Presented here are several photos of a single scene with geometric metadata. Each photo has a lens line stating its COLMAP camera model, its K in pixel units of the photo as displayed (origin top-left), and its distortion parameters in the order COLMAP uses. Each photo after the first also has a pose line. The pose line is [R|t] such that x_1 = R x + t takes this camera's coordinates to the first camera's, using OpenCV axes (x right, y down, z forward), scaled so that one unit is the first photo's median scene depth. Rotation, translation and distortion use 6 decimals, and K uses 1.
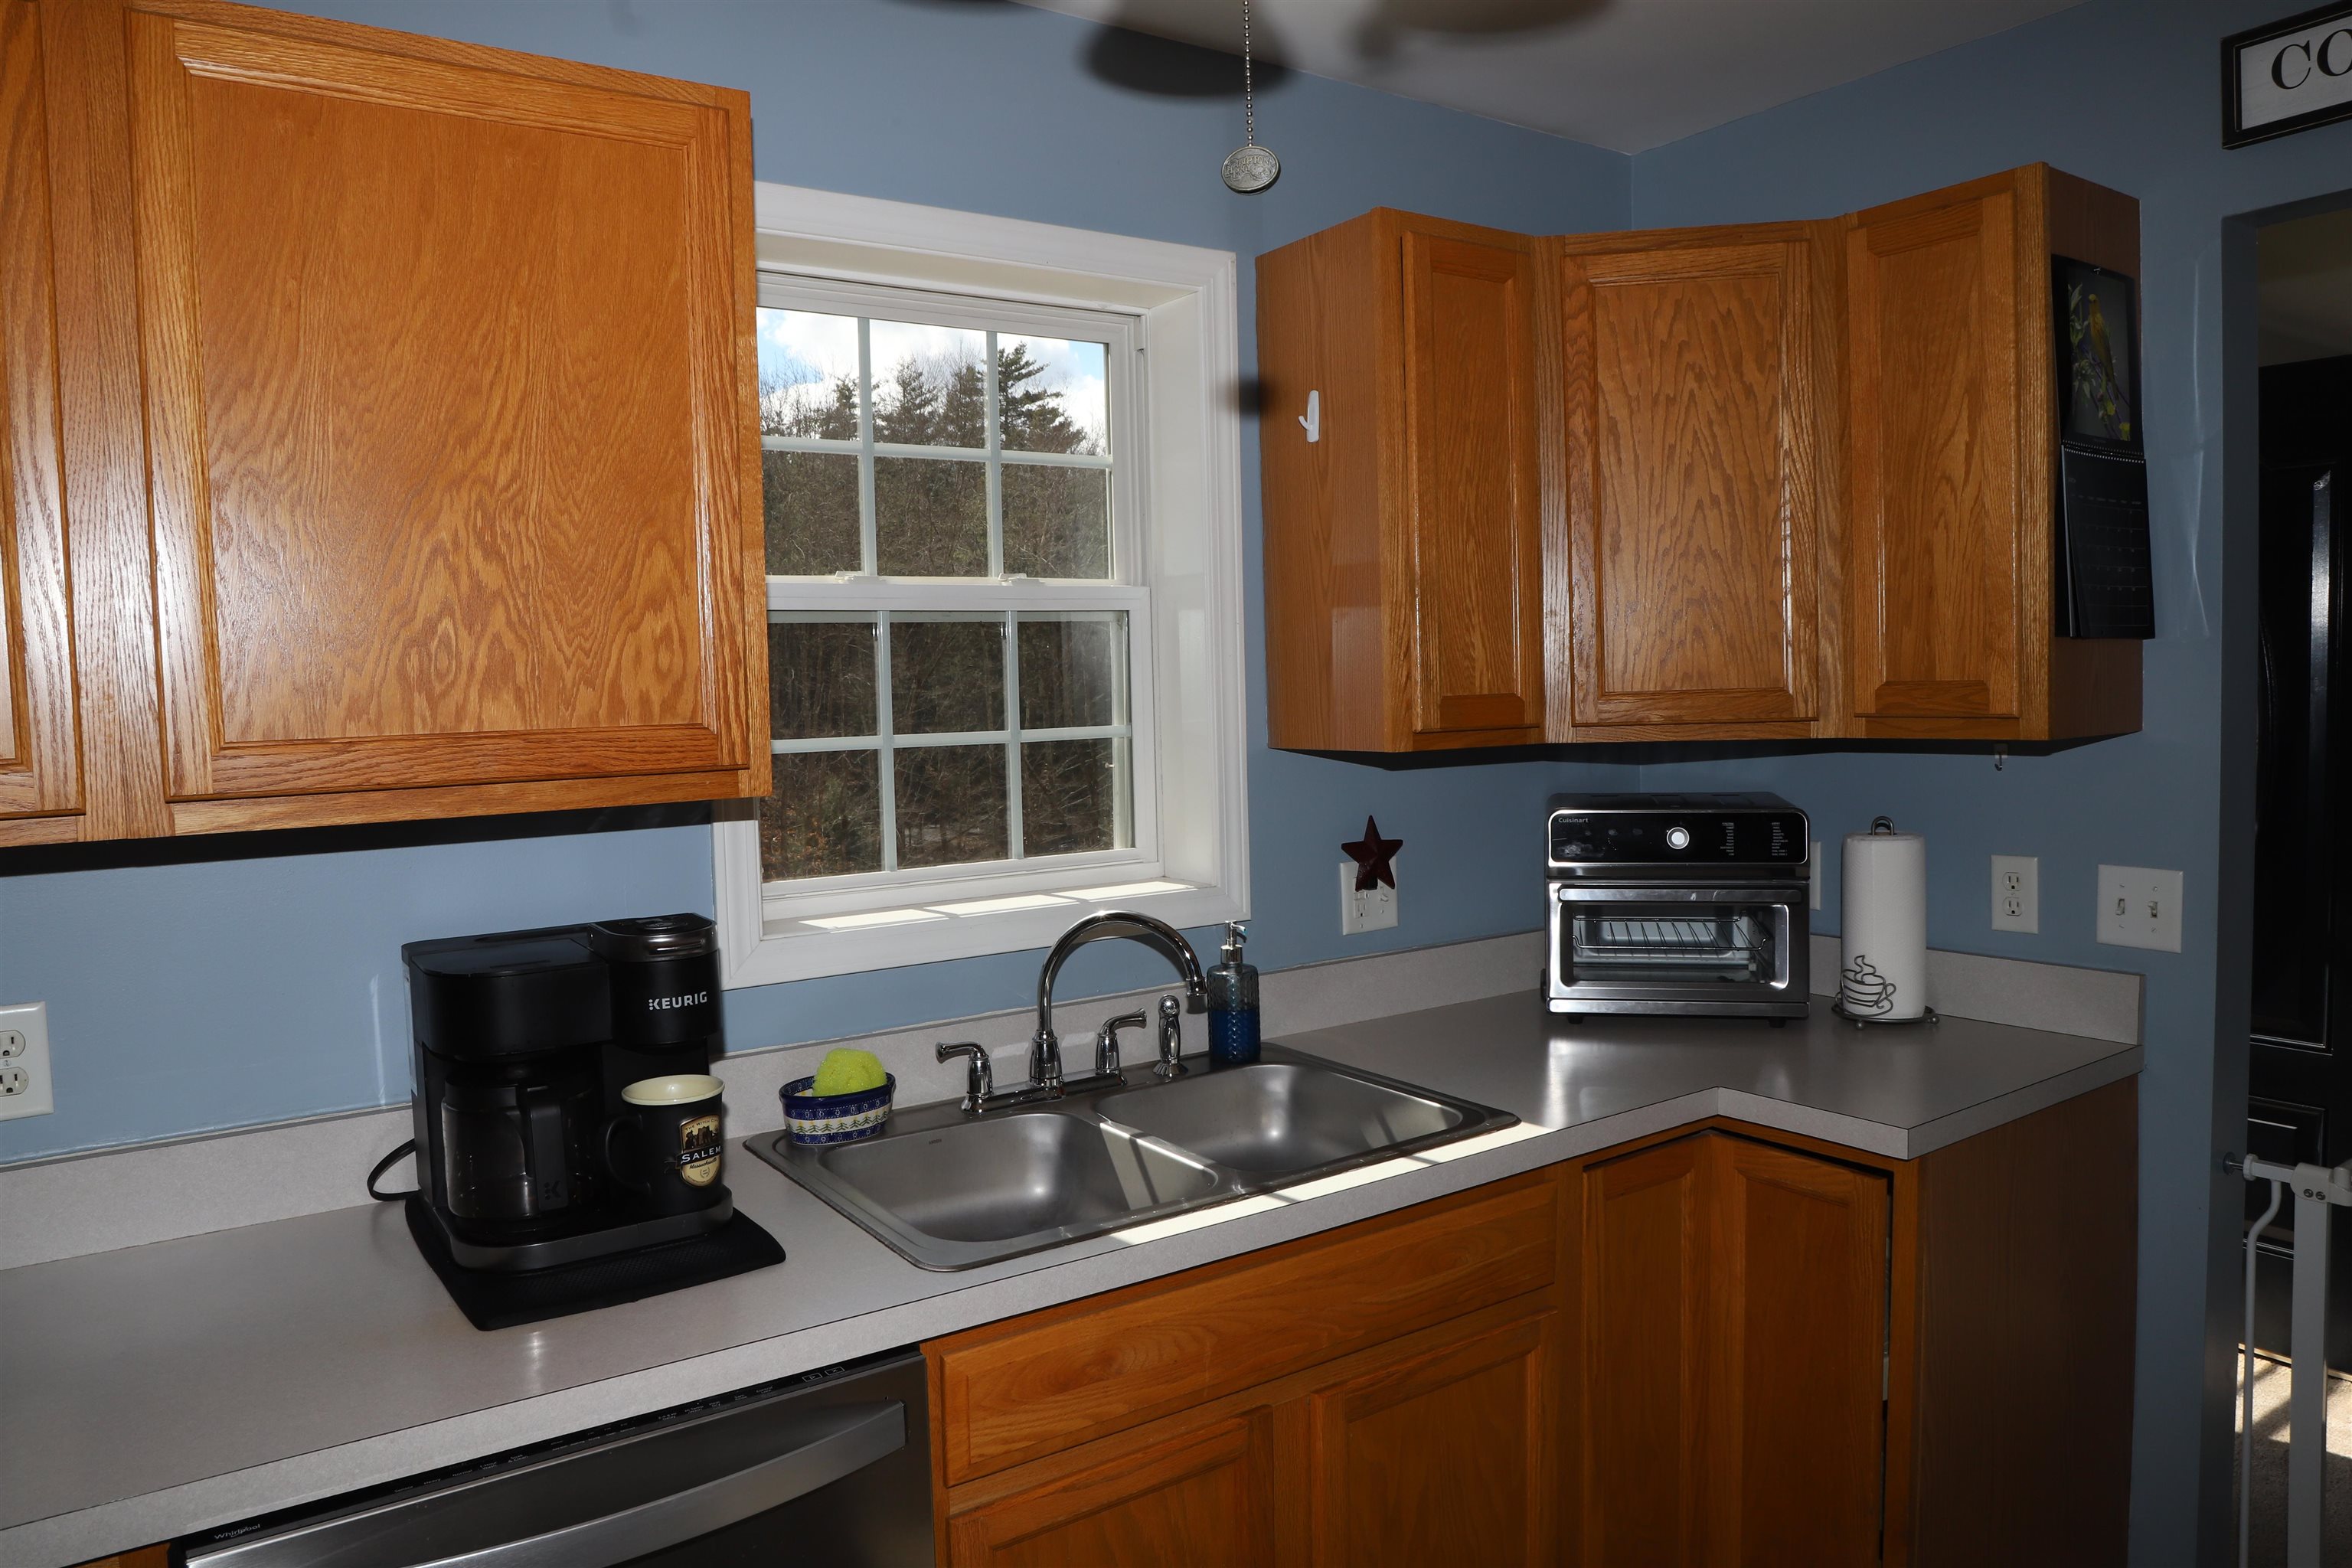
lens RADIAL K [[1590.3, 0, 1151.6], [0, 1590.3, 772.8], [0, 0, 1]] dist [-0.071847, 0.024310]
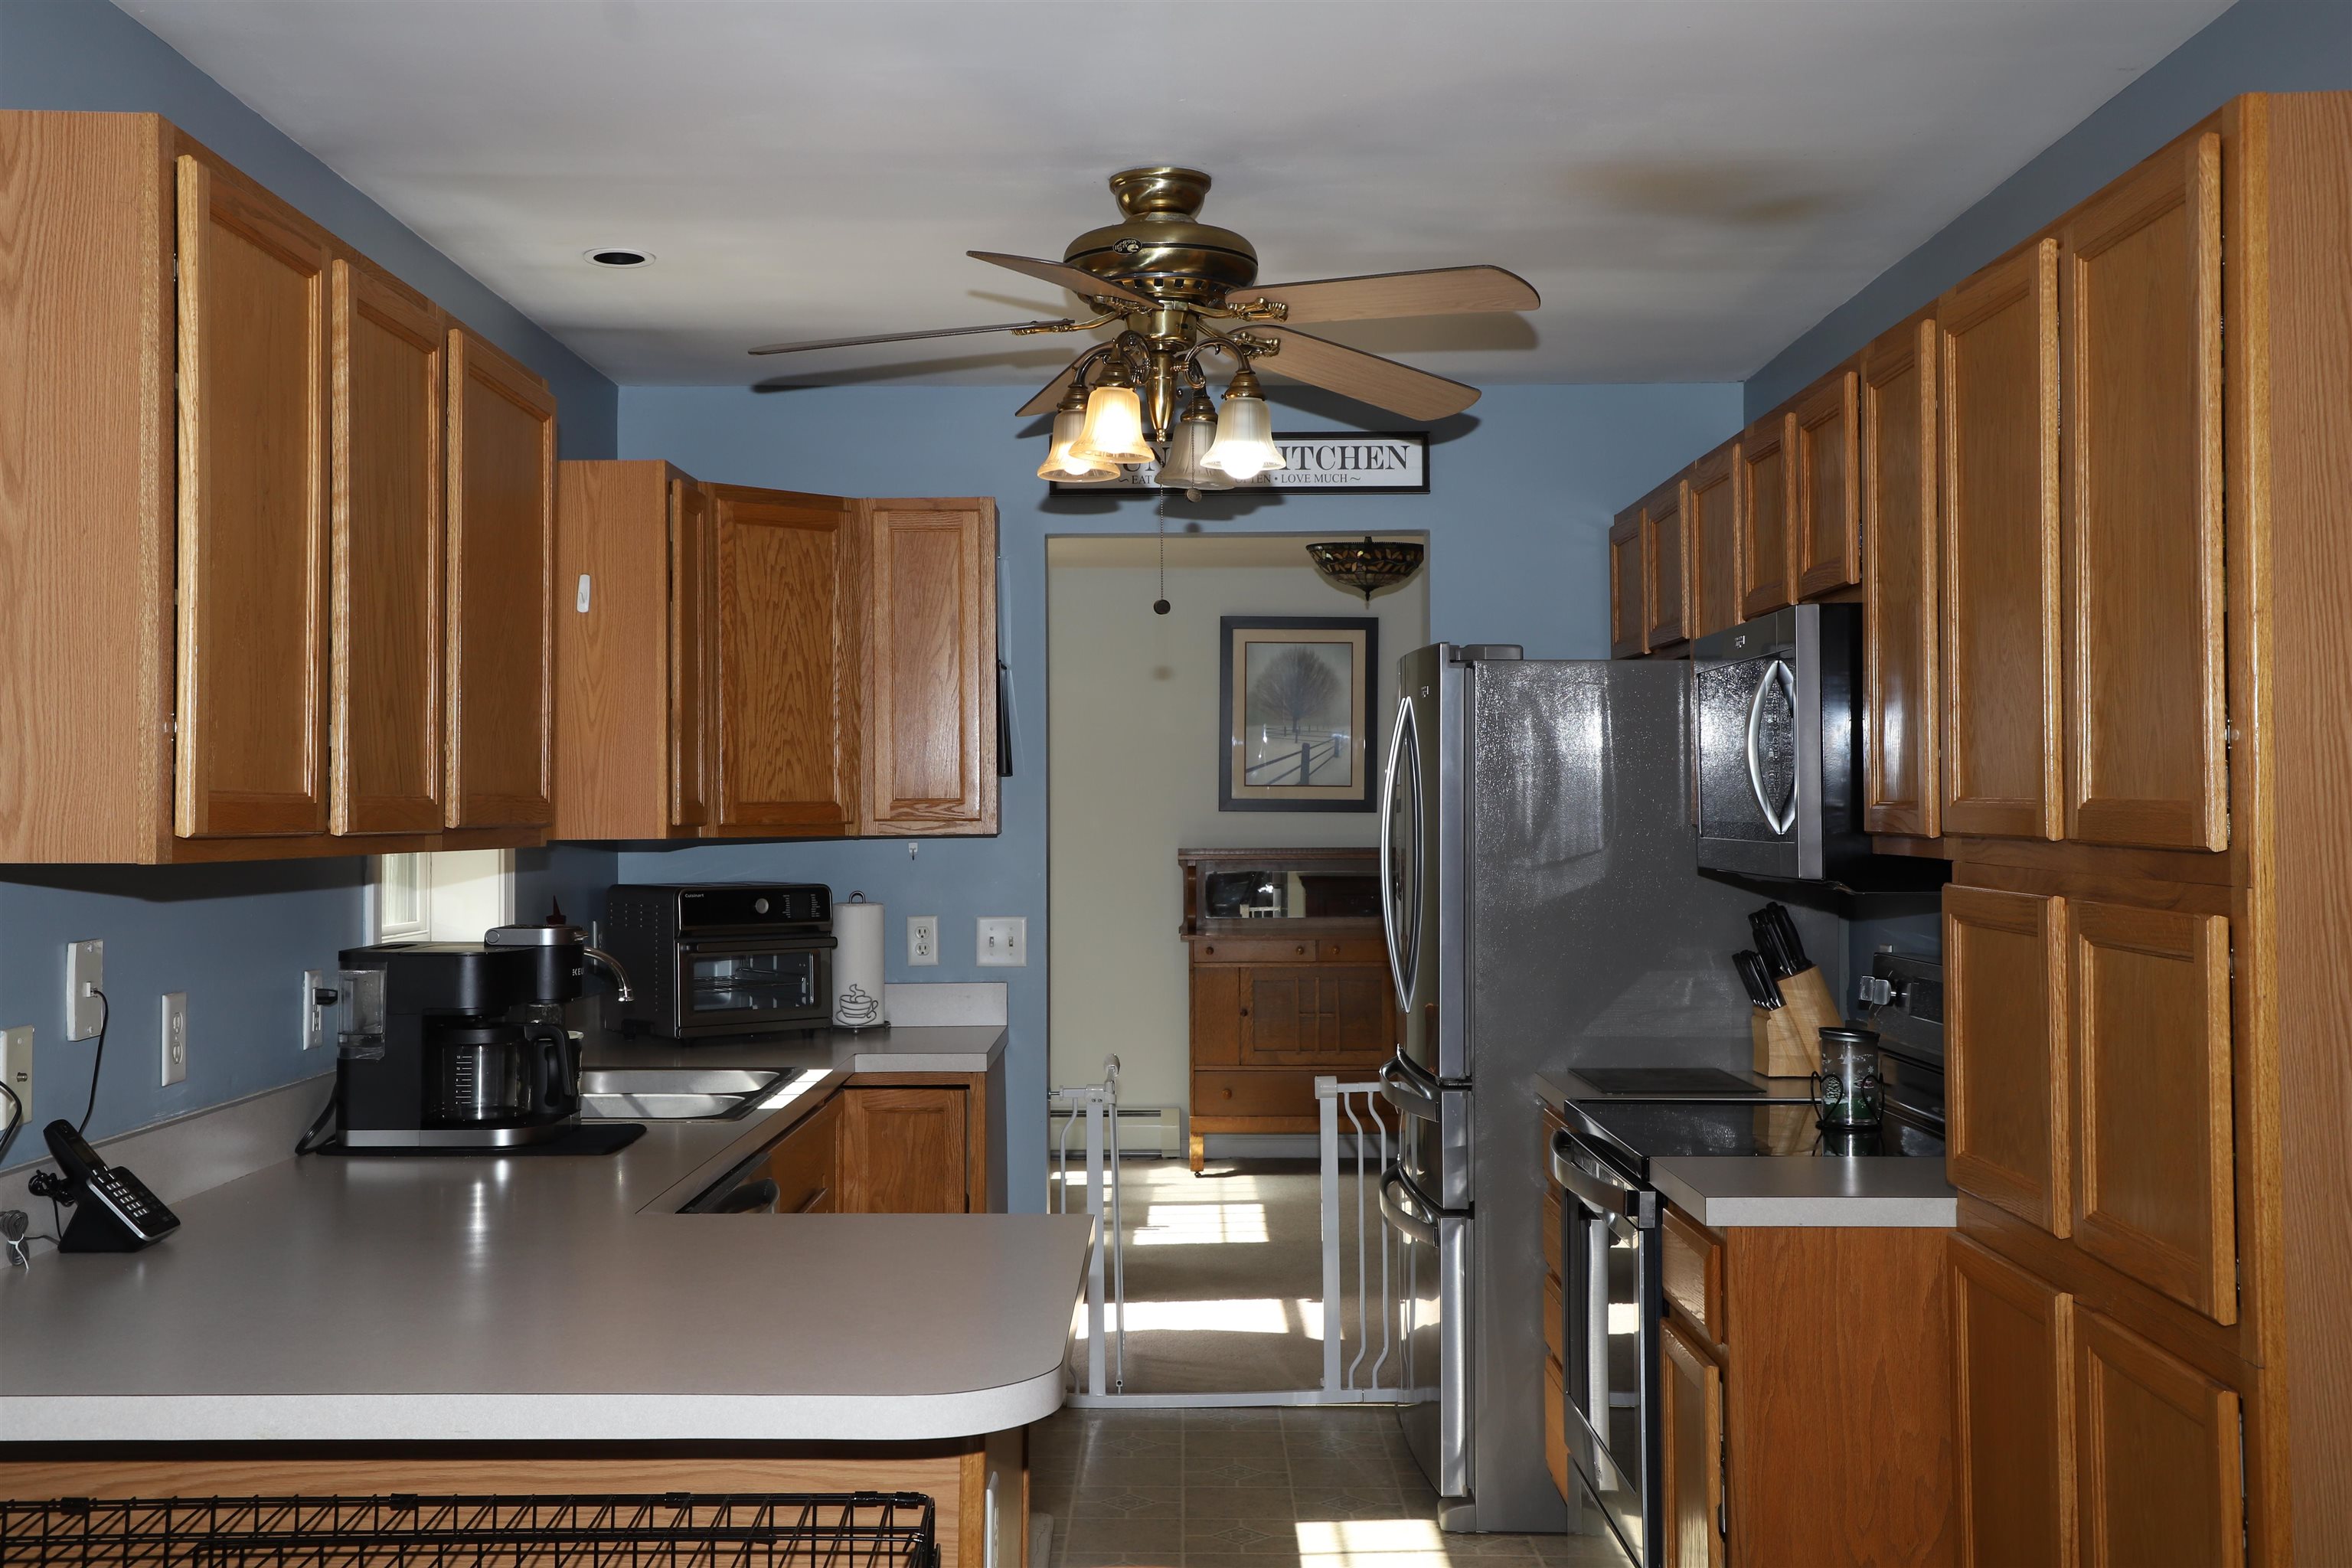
lens RADIAL K [[2483.9, 0, 1181.7], [0, 2483.9, 786.3], [0, 0, 1]] dist [-0.053373, 0.000000]
pose [[0.557794, 0.033832, 0.829290, -1.399263], [0.041139, 0.996814, -0.068337, 0.108293], [-0.828959, 0.072234, 0.554625, -0.603352]]
